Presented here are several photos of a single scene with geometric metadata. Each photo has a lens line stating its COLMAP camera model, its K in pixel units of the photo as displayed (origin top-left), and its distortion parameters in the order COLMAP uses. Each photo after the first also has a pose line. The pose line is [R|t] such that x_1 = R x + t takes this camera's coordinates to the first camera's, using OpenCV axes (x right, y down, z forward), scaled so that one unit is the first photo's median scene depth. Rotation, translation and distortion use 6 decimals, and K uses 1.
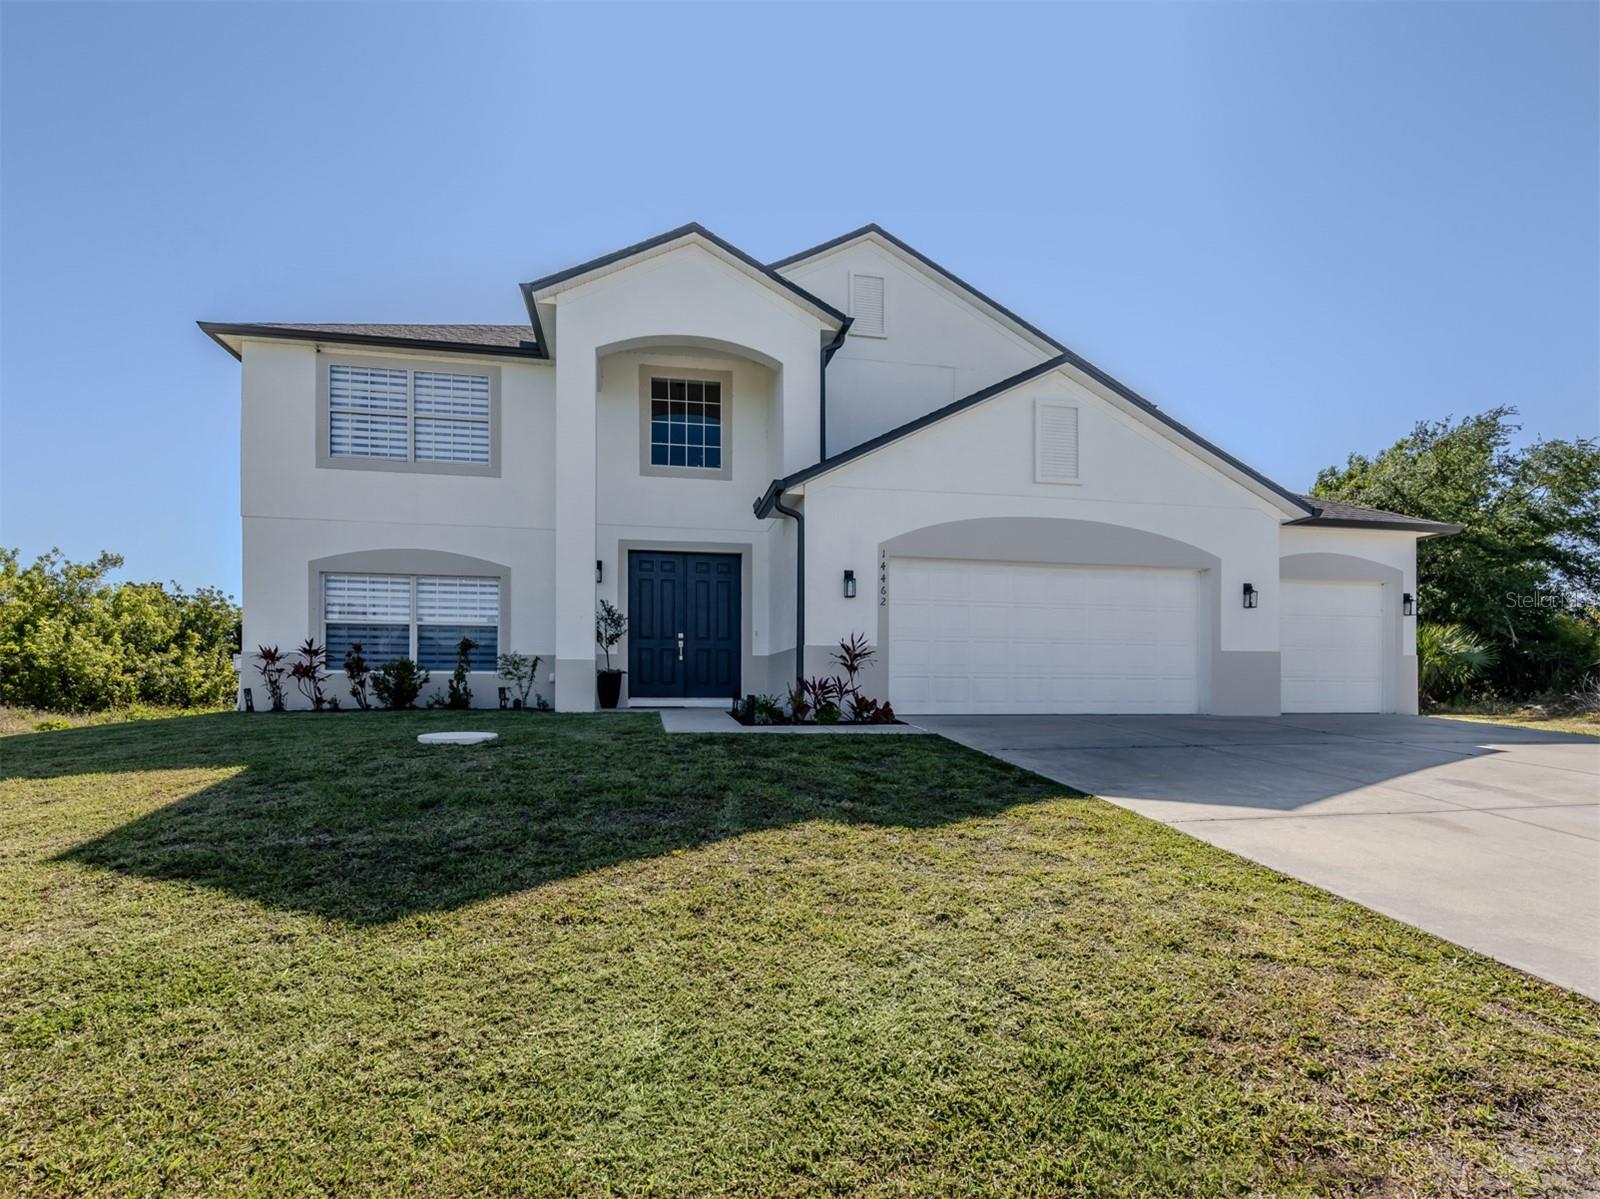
lens RADIAL K [[944.2, 0, 796.2], [0, 944.2, 499.9], [0, 0, 1]] dist [0.005343, 0.001007]
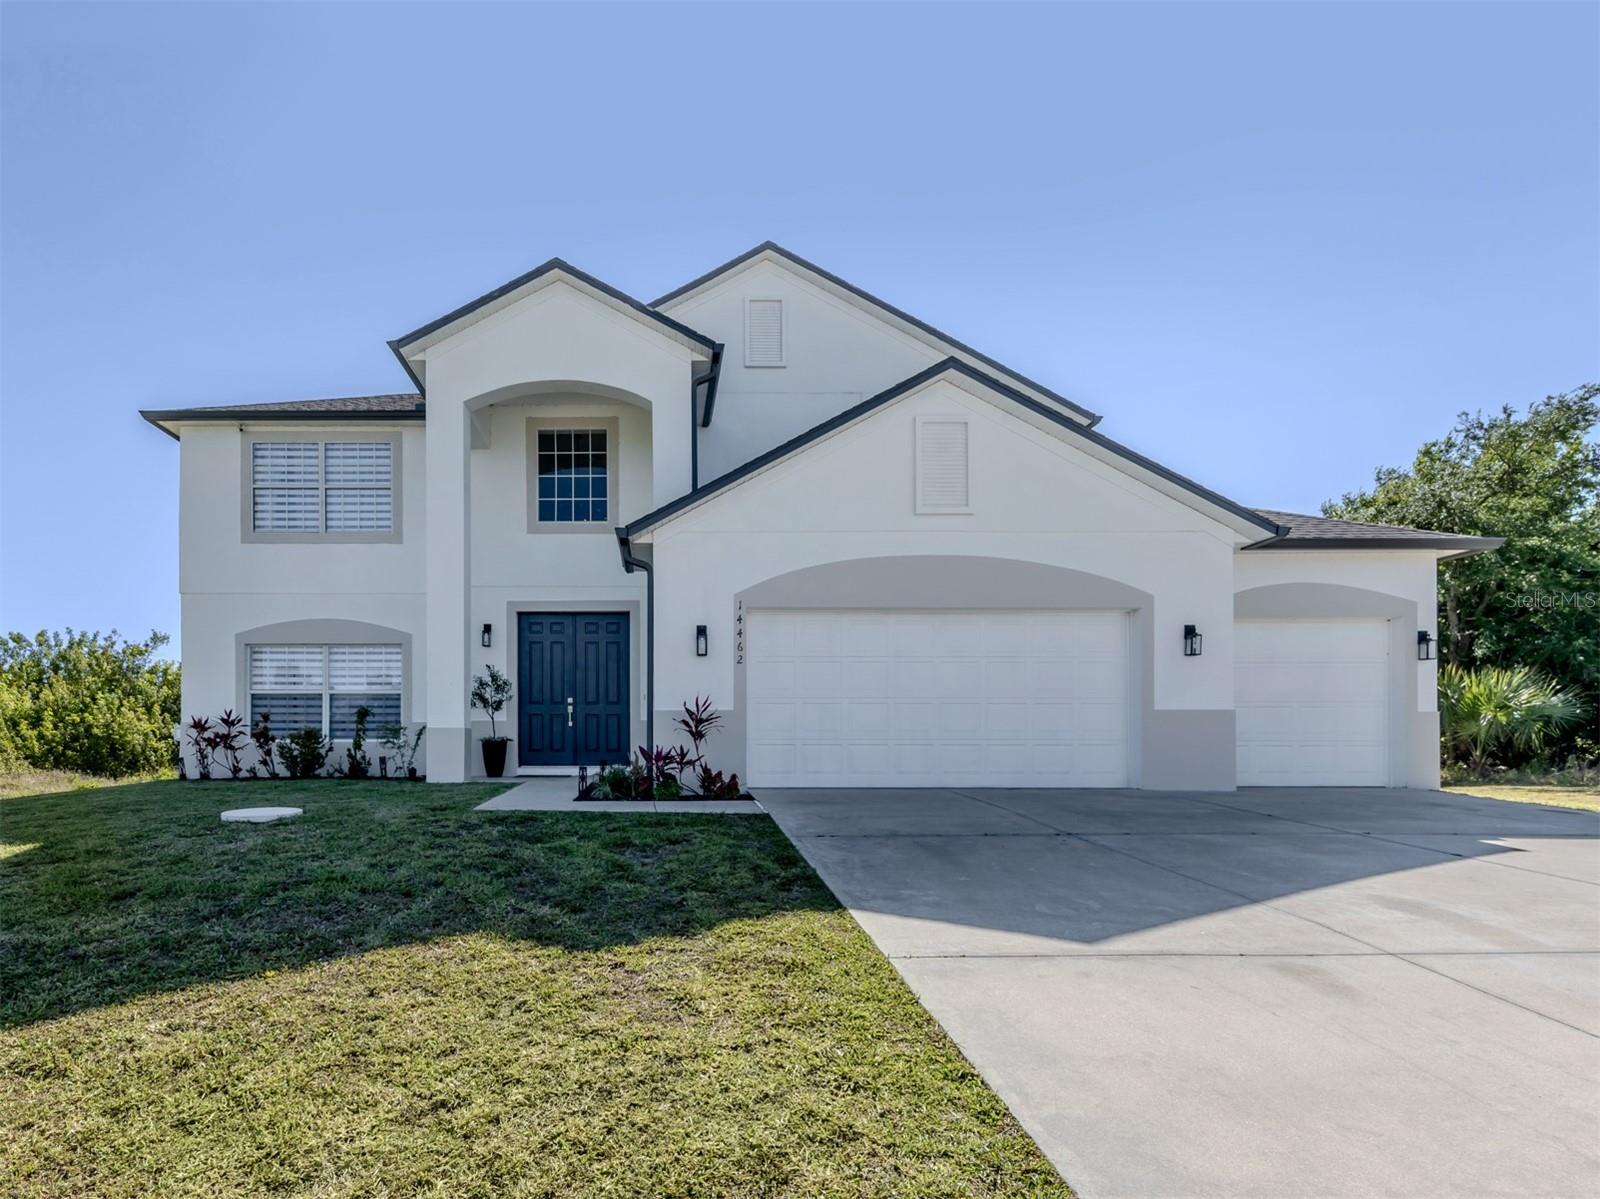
lens RADIAL K [[850.3, 0, 797.7], [0, 850.3, 589.0], [0, 0, 1]] dist [0.004998, 0.000553]
pose [[0.979103, -0.041703, -0.199045, 0.279120], [0.046428, 0.998739, 0.019128, 0.027069], [0.197996, -0.027969, 0.979804, 0.216866]]
